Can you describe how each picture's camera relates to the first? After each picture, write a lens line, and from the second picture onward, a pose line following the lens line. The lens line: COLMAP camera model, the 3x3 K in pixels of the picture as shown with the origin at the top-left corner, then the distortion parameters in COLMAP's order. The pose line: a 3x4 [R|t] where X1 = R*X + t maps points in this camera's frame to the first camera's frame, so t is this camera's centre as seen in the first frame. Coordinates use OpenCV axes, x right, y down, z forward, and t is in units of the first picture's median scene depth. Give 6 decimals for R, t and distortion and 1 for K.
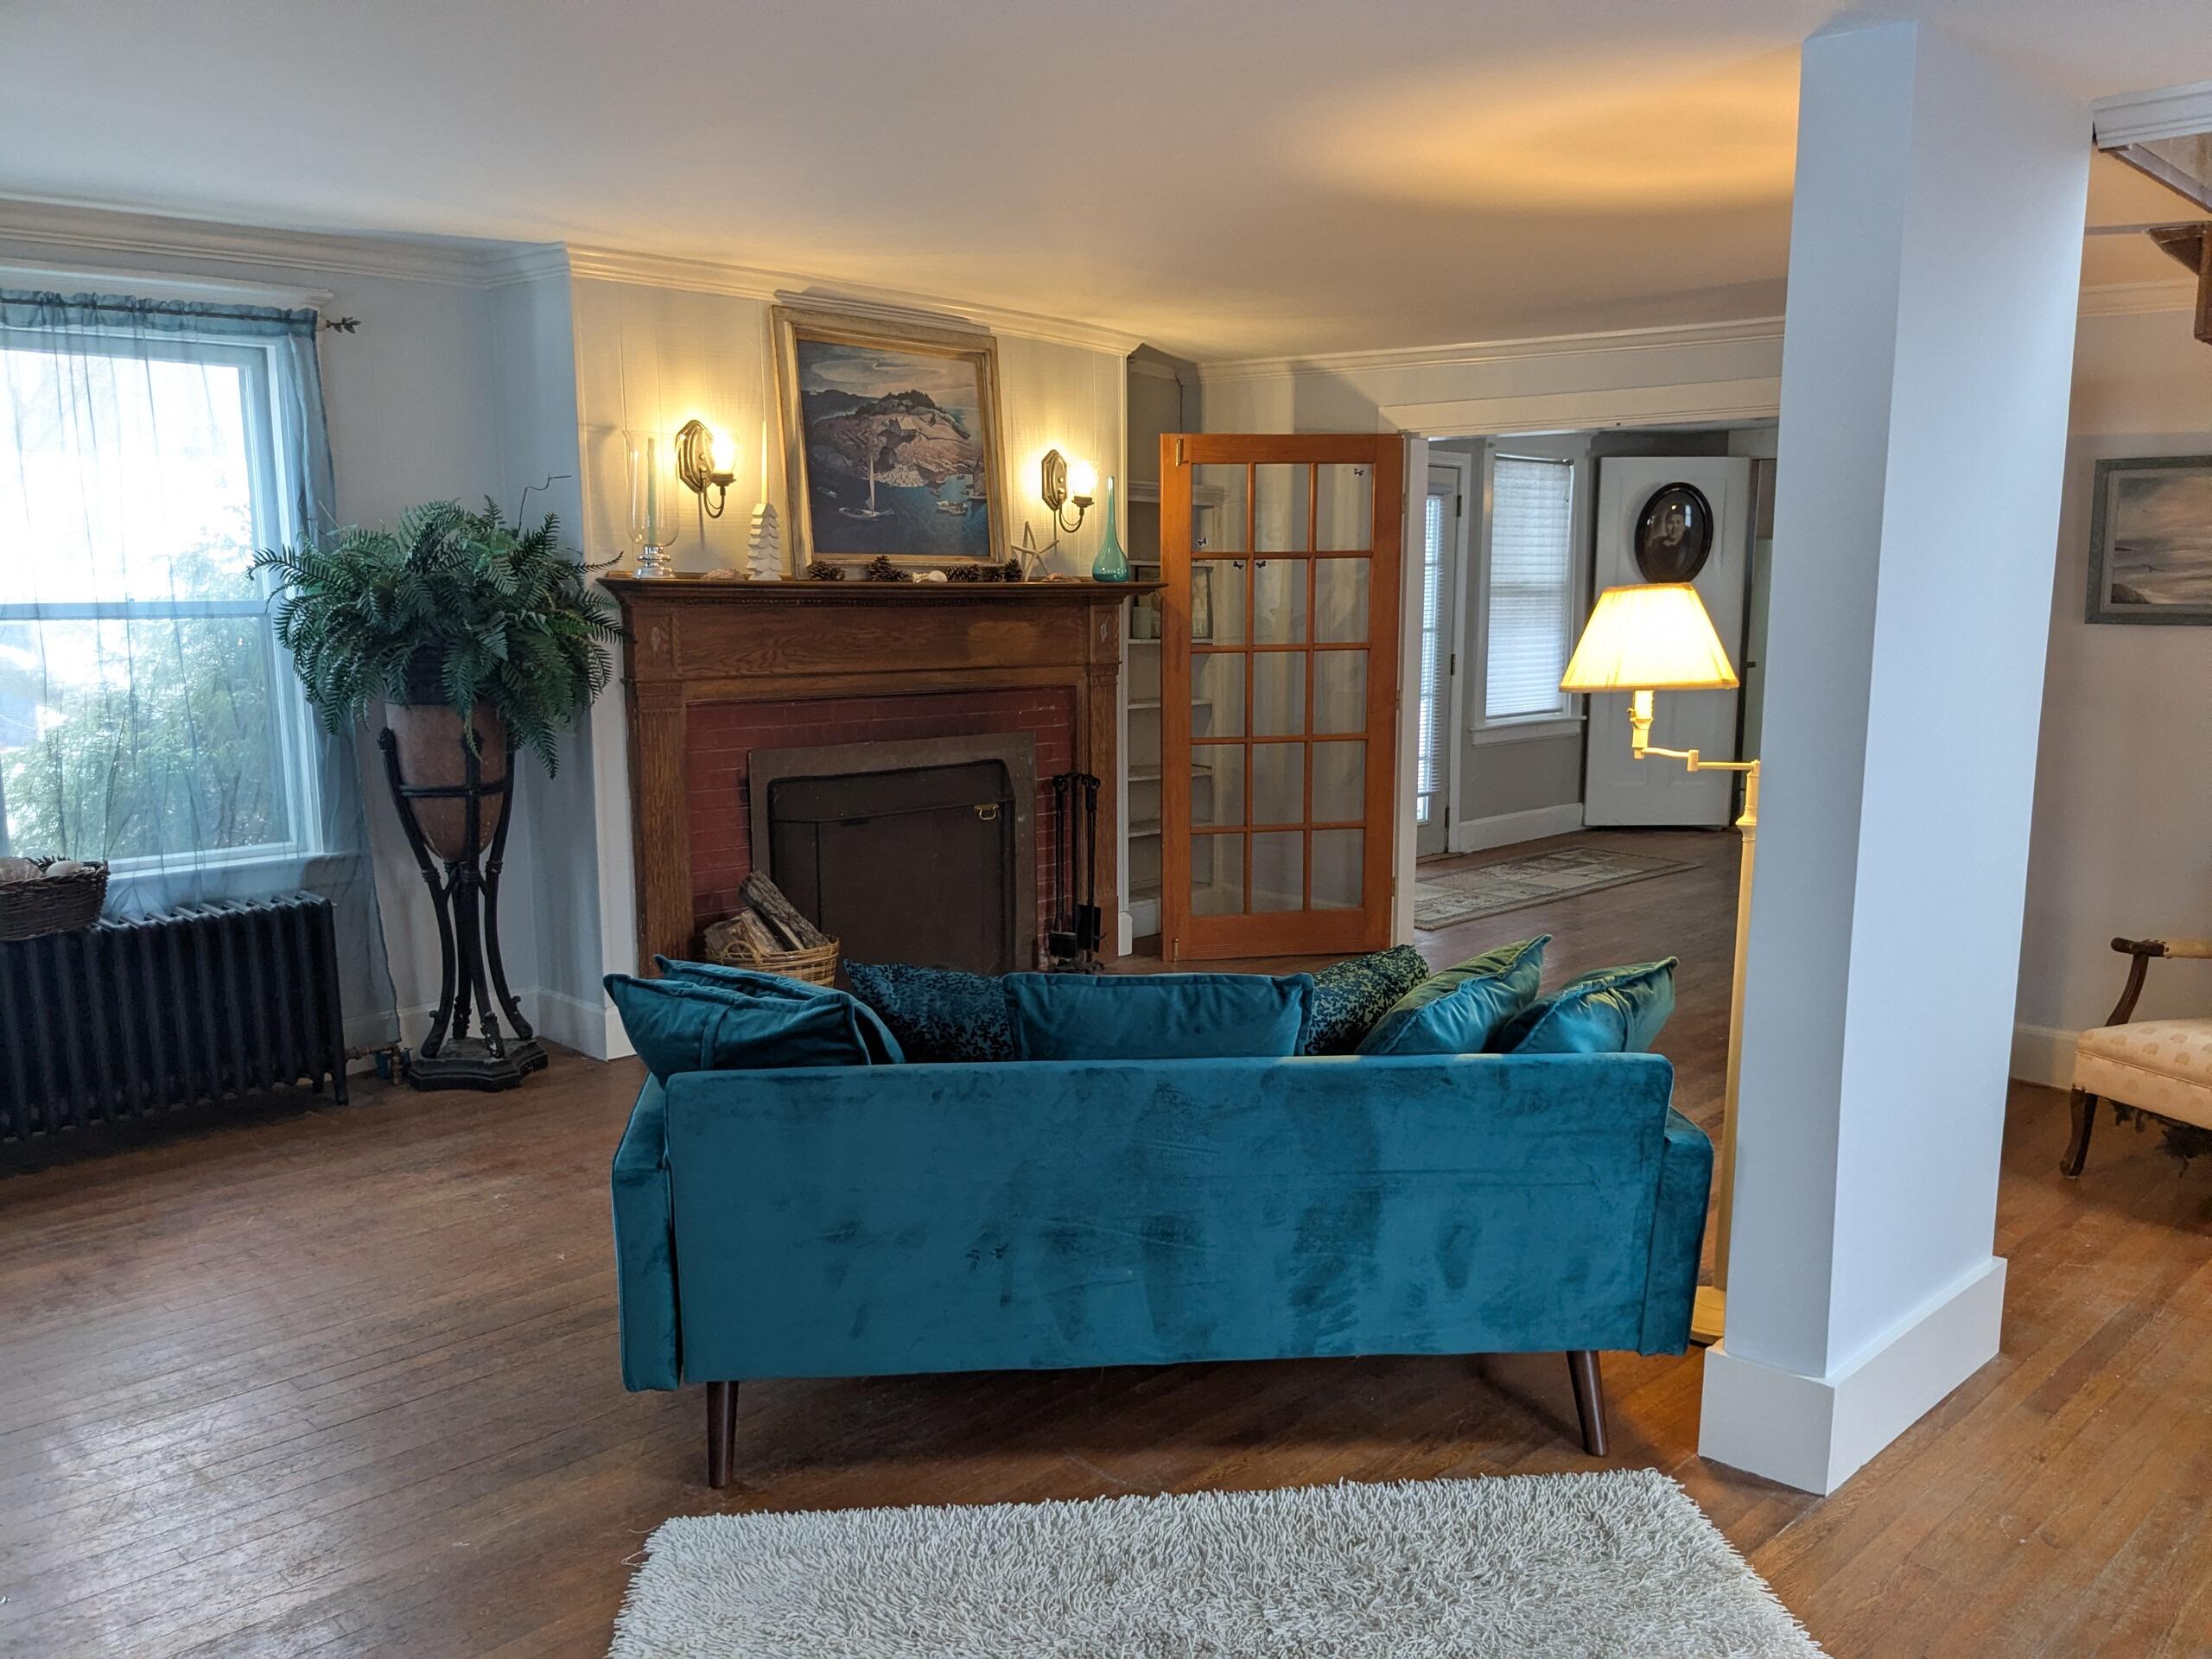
lens RADIAL K [[1728.6, 0, 1111.9], [0, 1728.6, 889.3], [0, 0, 1]] dist [0.059386, -0.097518]
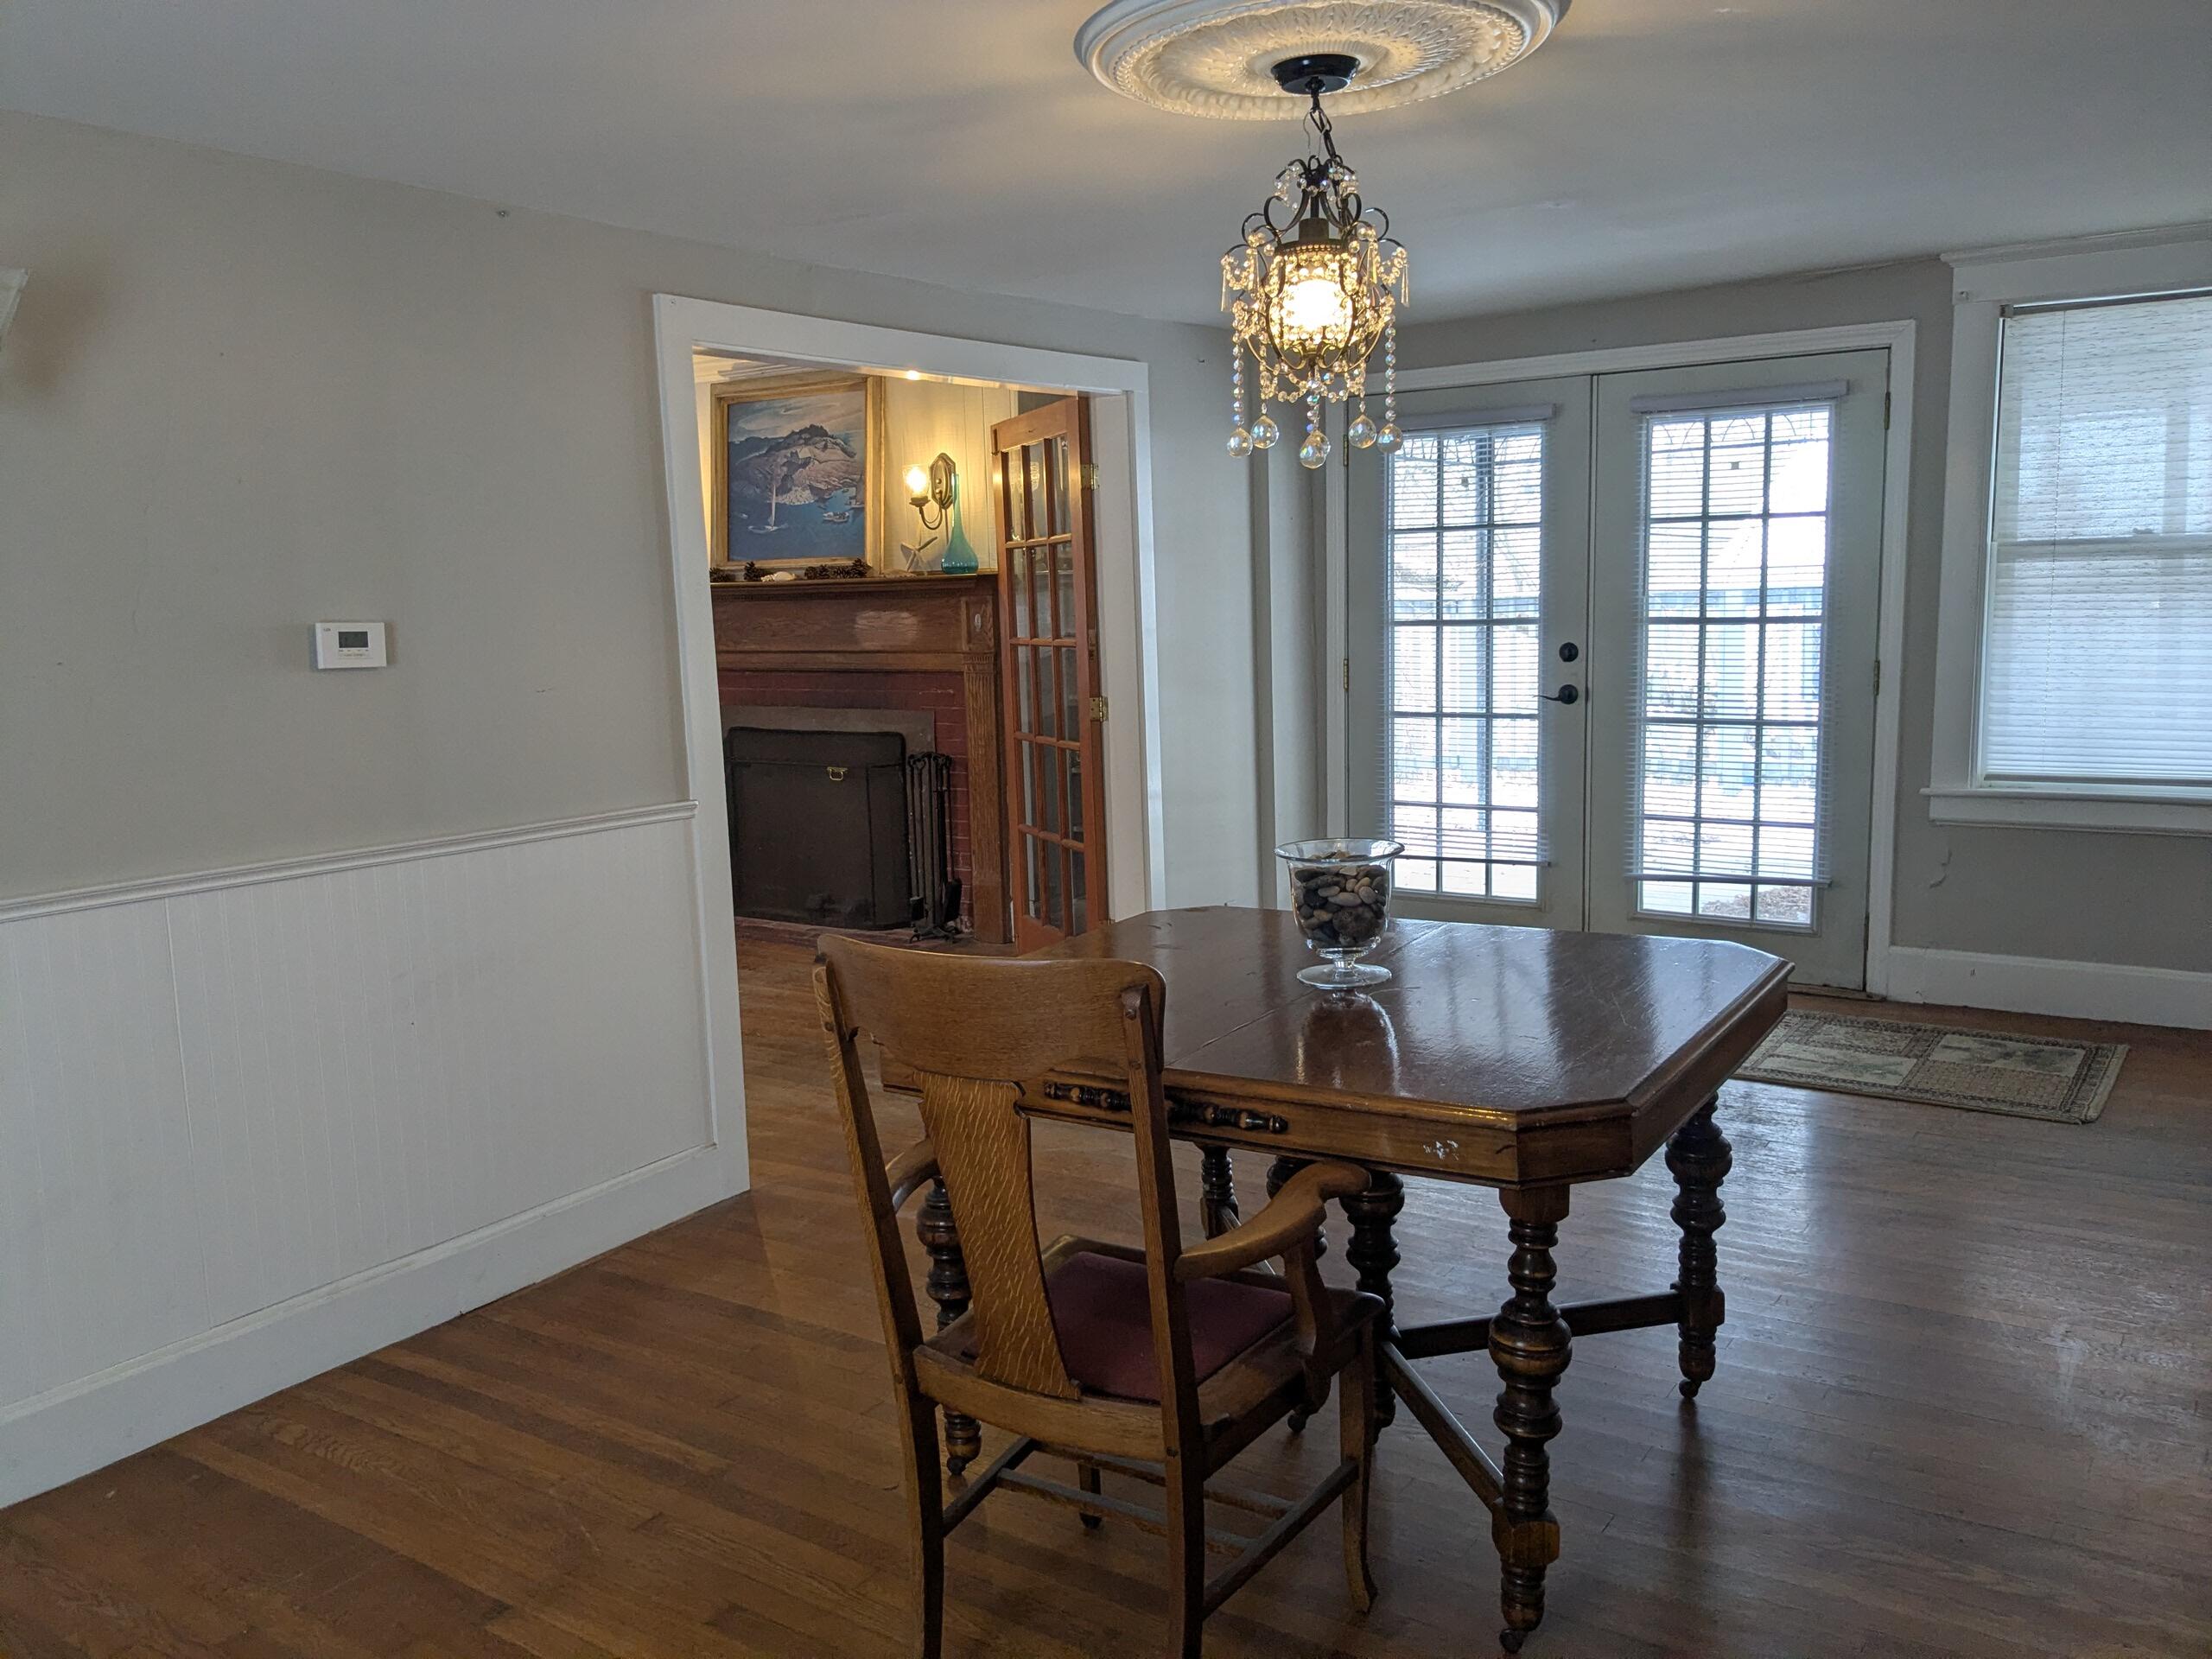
lens RADIAL K [[1755.0, 0, 1105.1], [0, 1755.0, 868.5], [0, 0, 1]] dist [0.047297, -0.000169]
pose [[0.175058, 0.157033, -0.971954, 1.439716], [-0.137307, 0.981445, 0.133836, -0.211055], [0.974937, 0.110027, 0.193372, 1.206372]]
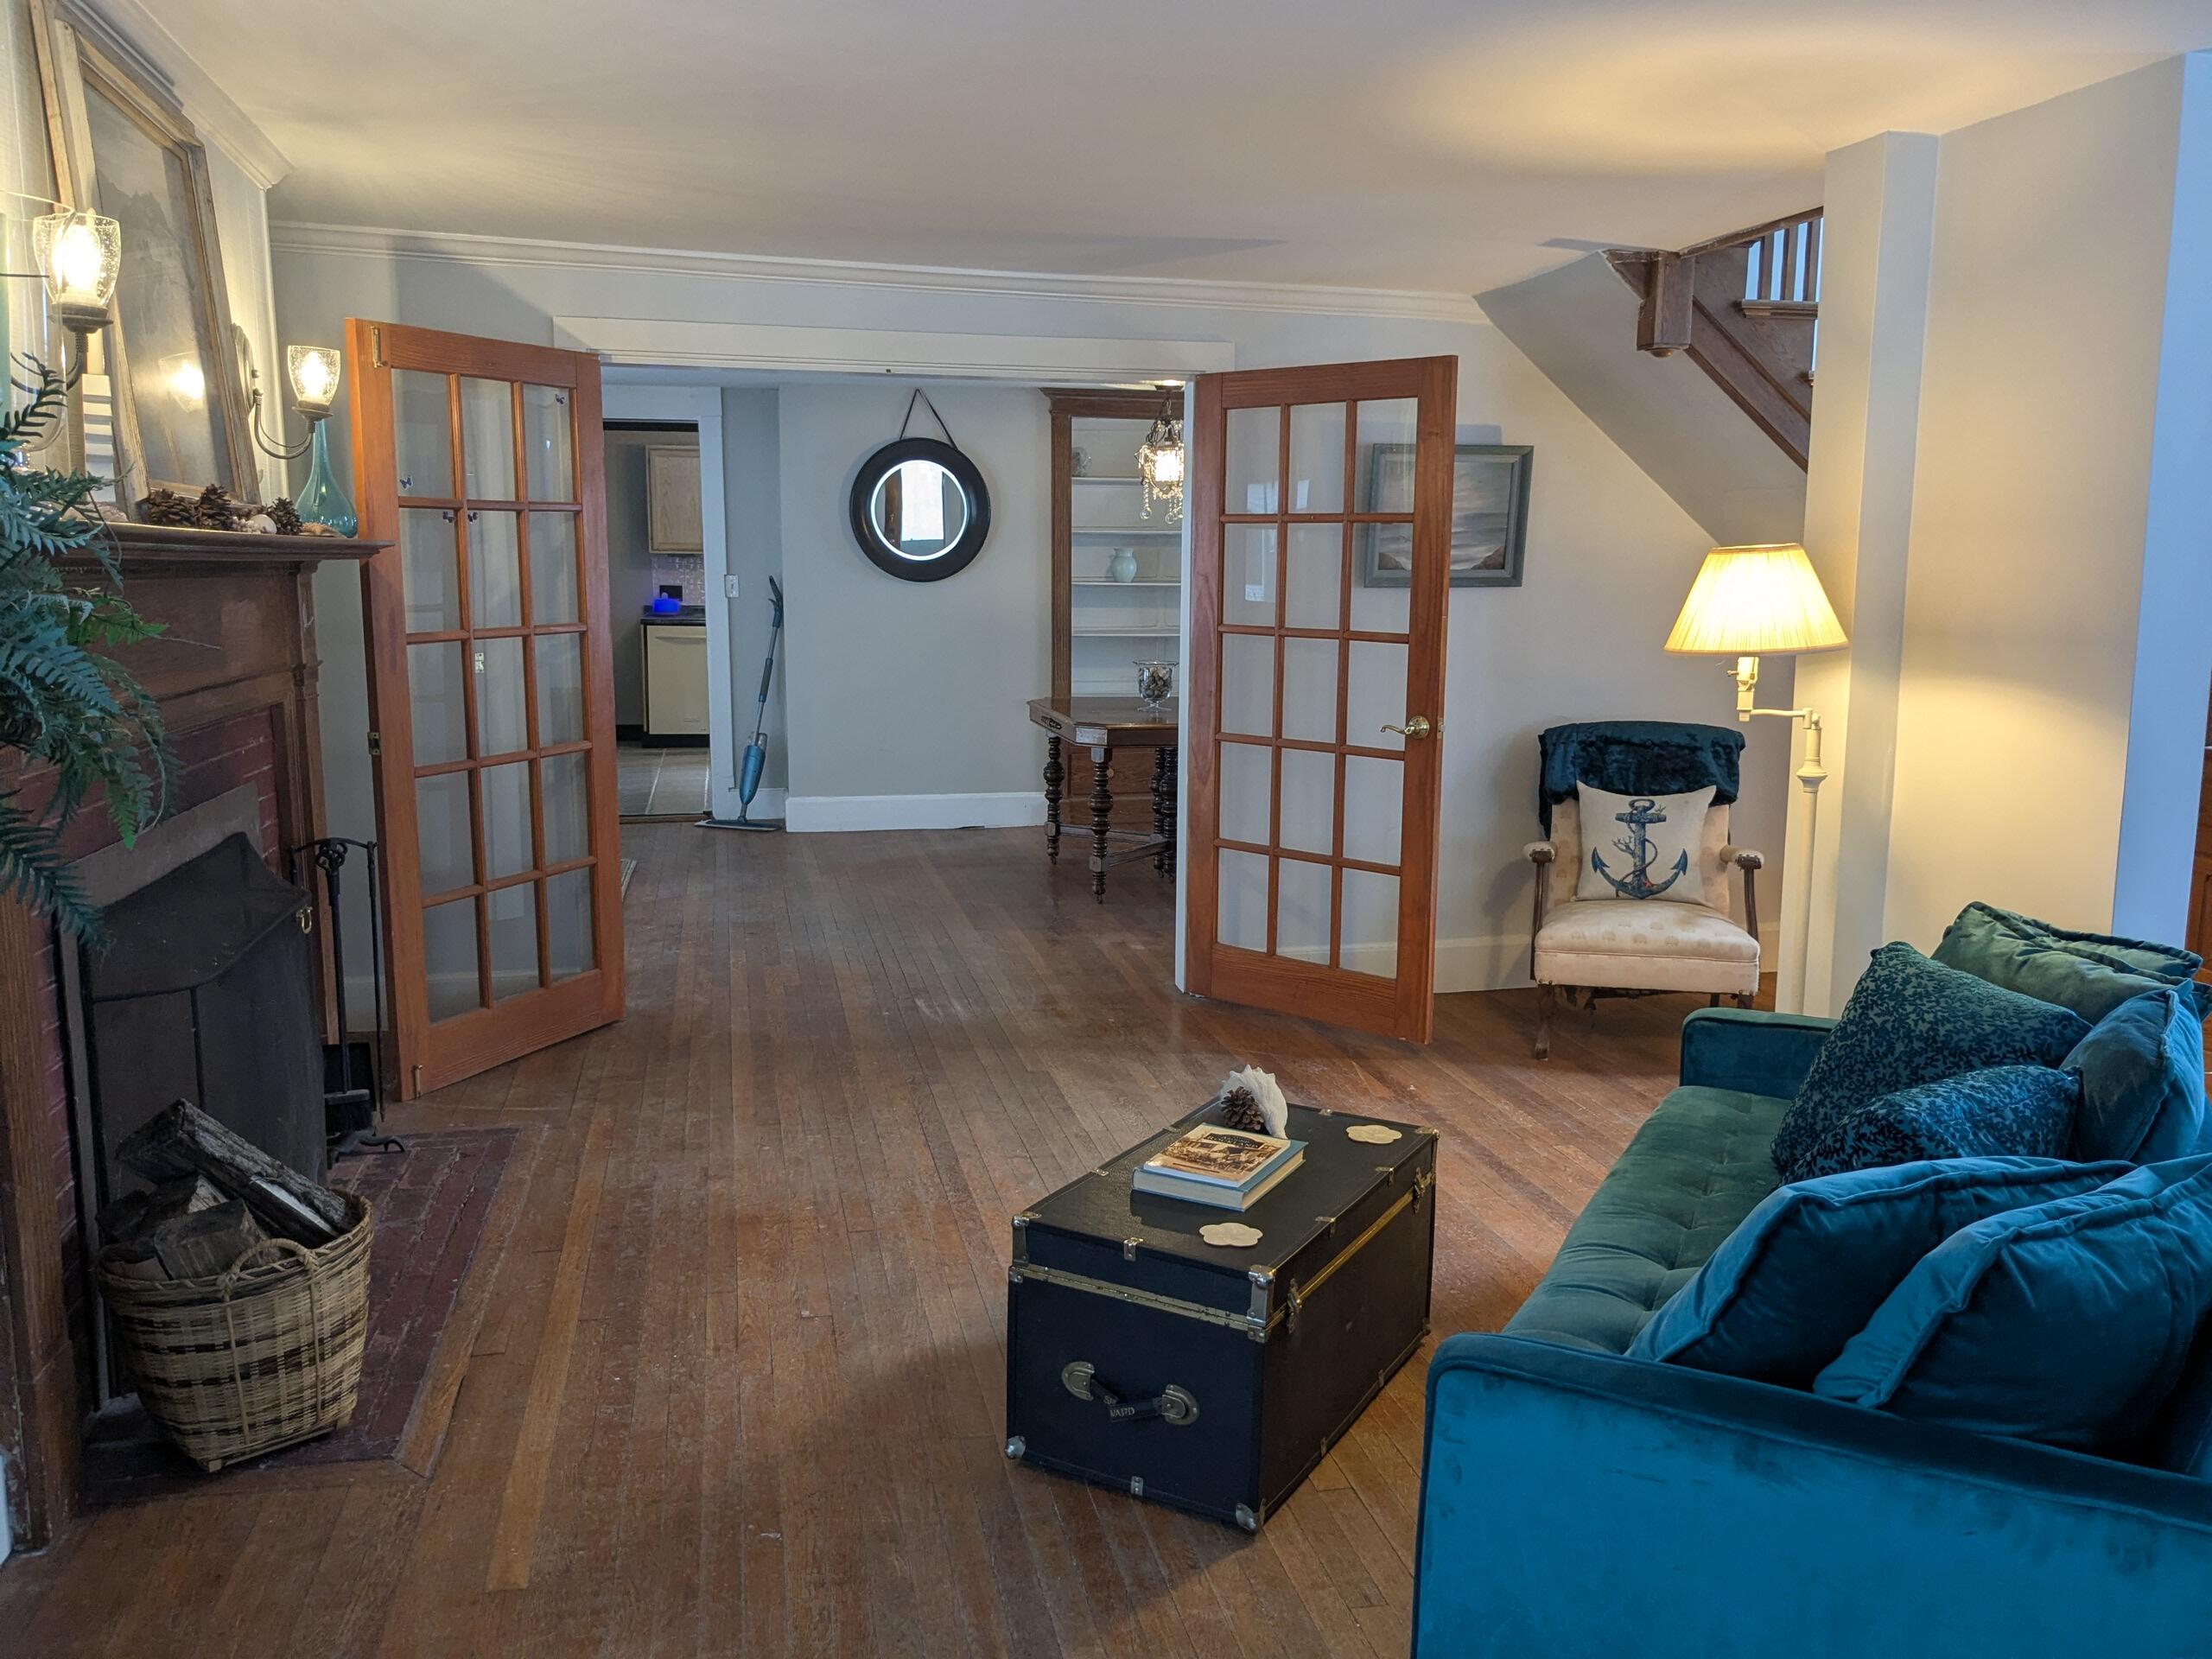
lens RADIAL K [[1747.6, 0, 1093.0], [0, 1747.6, 805.4], [0, 0, 1]] dist [0.062278, -0.101608]
pose [[0.545380, -0.113838, 0.830422, -0.527530], [0.141724, 0.988994, 0.042498, -0.088531], [-0.826120, 0.094514, 0.555511, 0.543382]]
